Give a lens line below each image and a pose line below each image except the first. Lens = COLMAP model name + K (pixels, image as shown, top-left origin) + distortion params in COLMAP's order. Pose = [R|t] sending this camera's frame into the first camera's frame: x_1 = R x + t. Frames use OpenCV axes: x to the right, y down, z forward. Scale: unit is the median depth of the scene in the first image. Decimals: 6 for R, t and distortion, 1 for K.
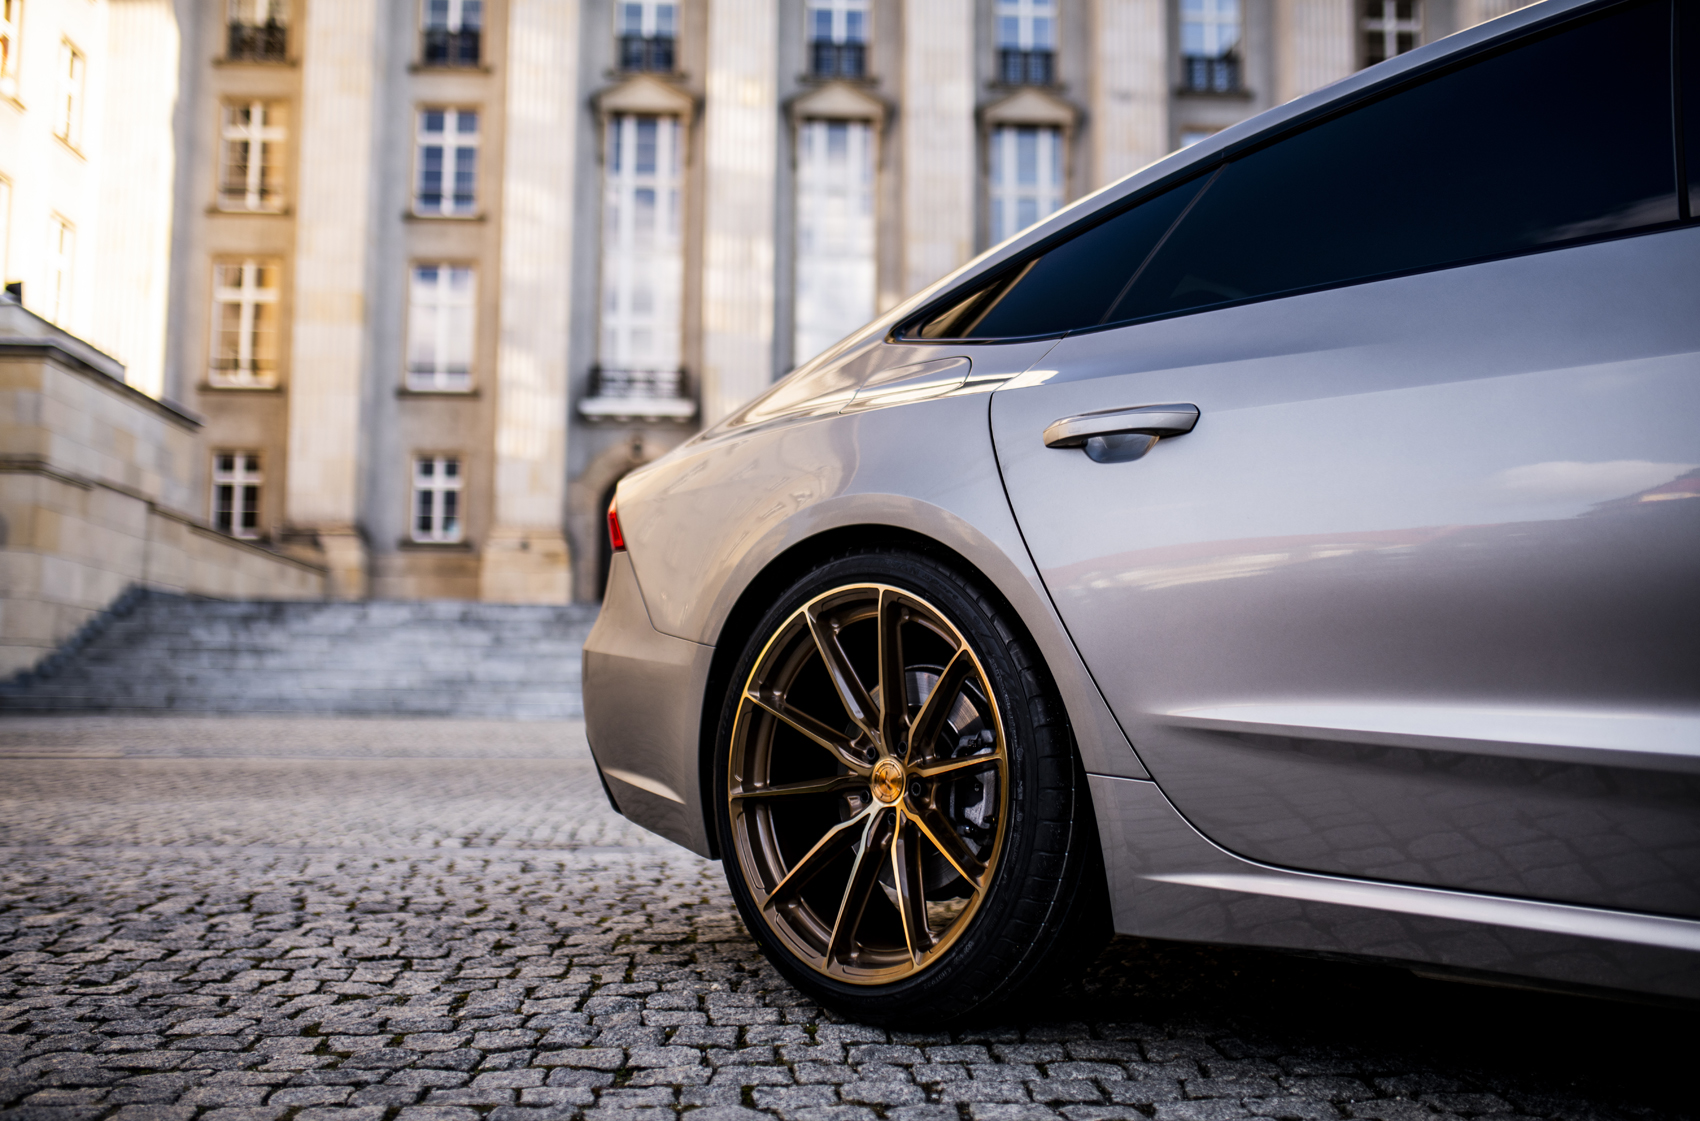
lens RADIAL K [[1569.0, 0, 868.9], [0, 1569.0, 548.2], [0, 0, 1]] dist [-0.032930, 0.000000]
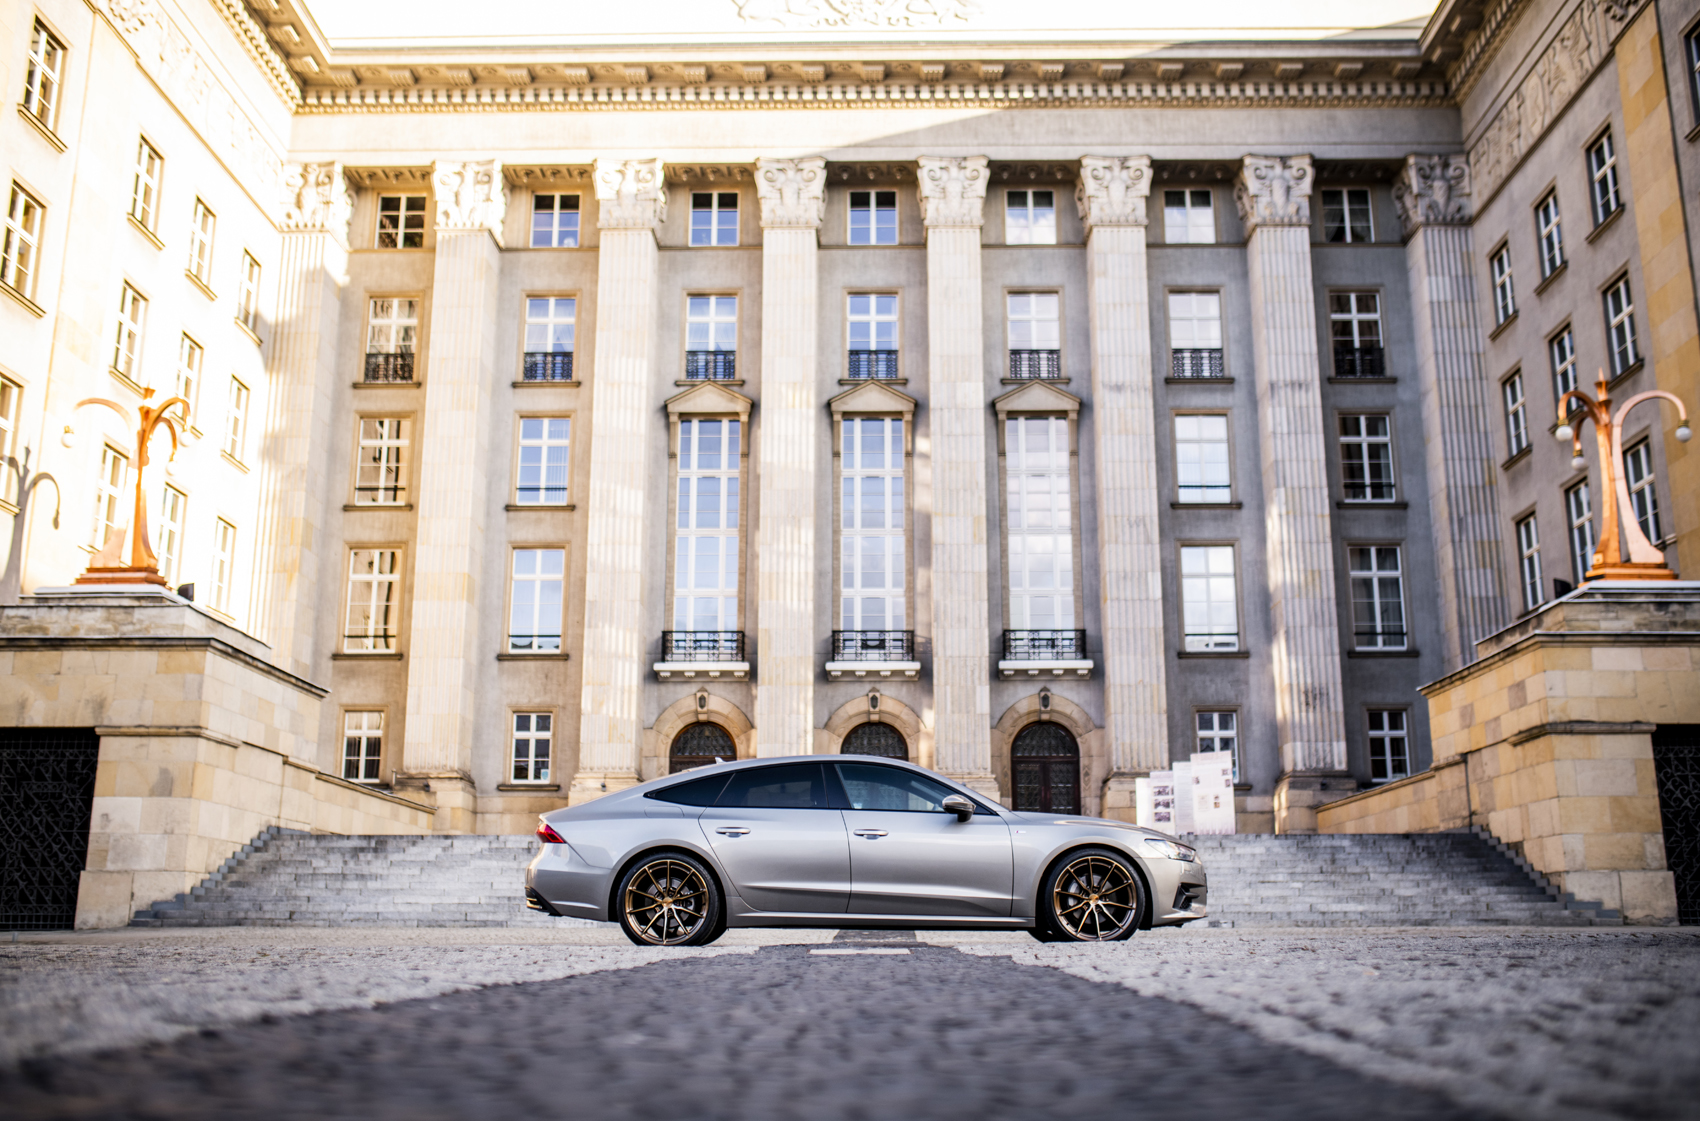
lens RADIAL K [[1569.0, 0, 863.0], [0, 1569.0, 565.9], [0, 0, 1]] dist [-0.032930, 0.000000]
pose [[0.996935, -0.023713, -0.074557, 0.059764], [0.013697, 0.991143, -0.132088, -0.007346], [0.077029, 0.130662, 0.988430, -0.148614]]
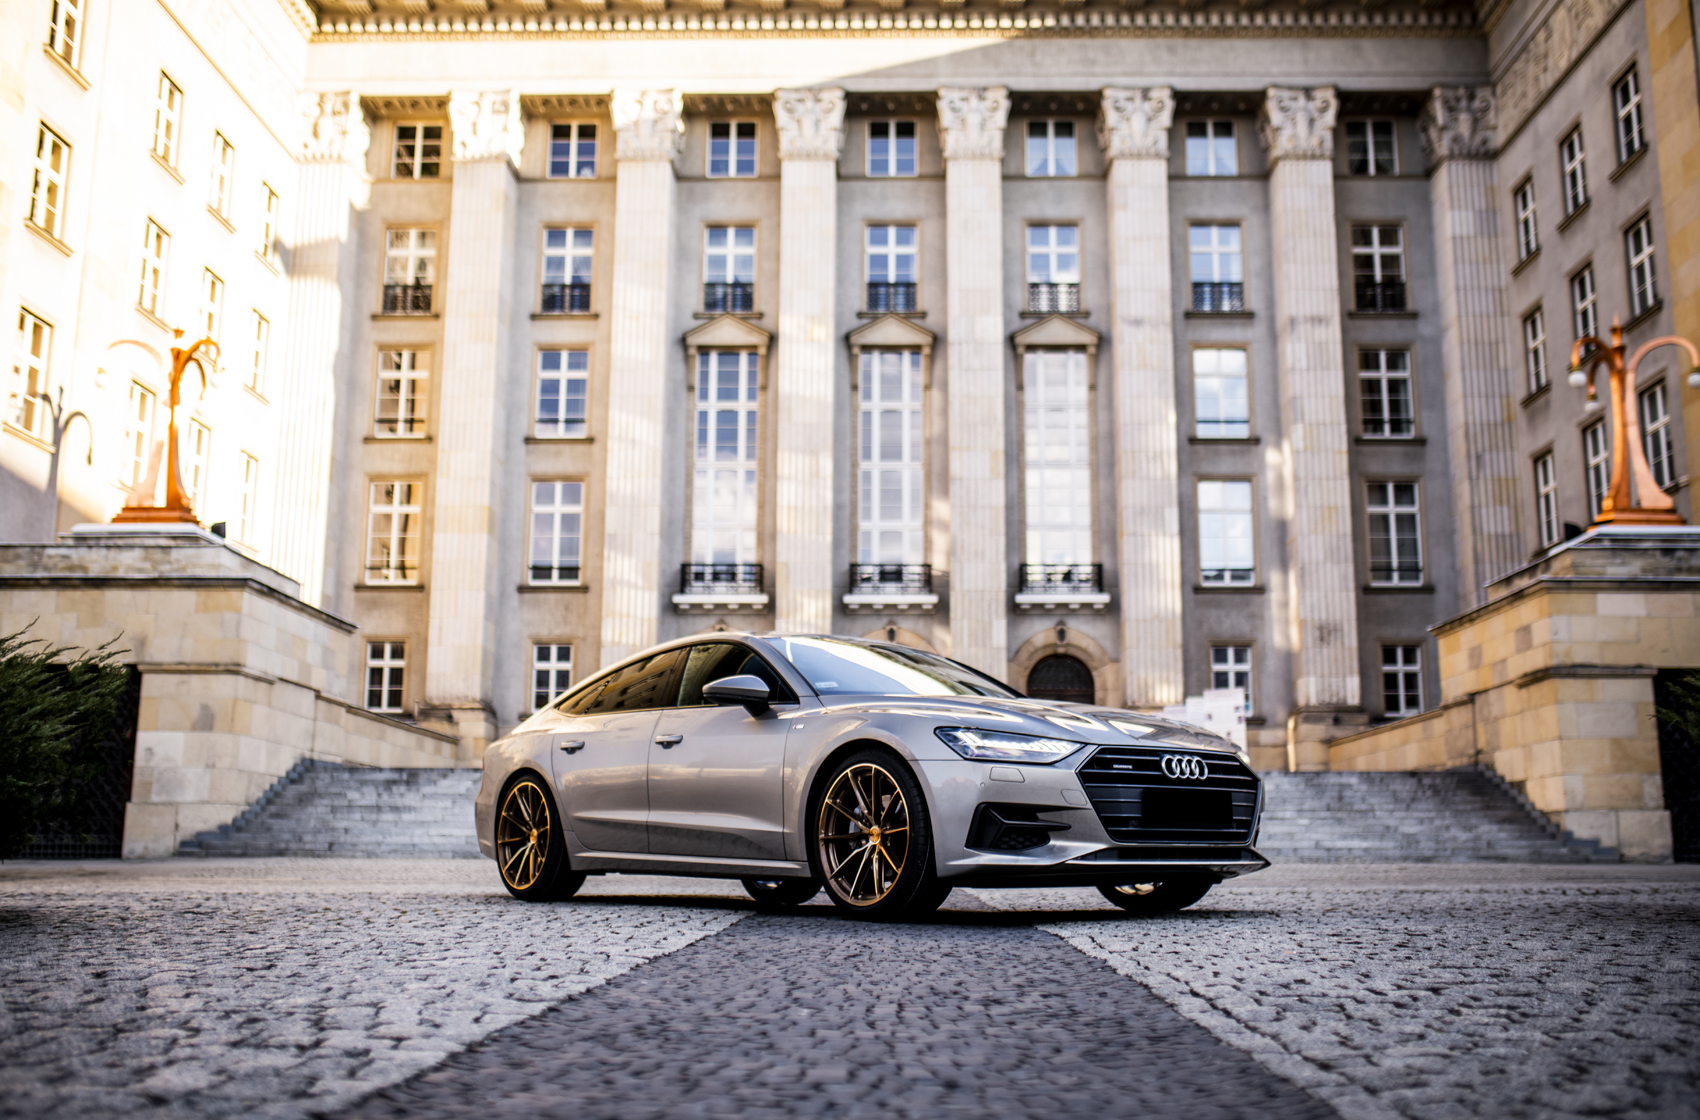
lens RADIAL K [[1569.0, 0, 870.9], [0, 1569.0, 576.7], [0, 0, 1]] dist [-0.032930, 0.000000]
pose [[0.996575, -0.015500, -0.081225, 0.059559], [0.008849, 0.996625, -0.081609, -0.008667], [0.082216, 0.080611, 0.993349, -0.154396]]
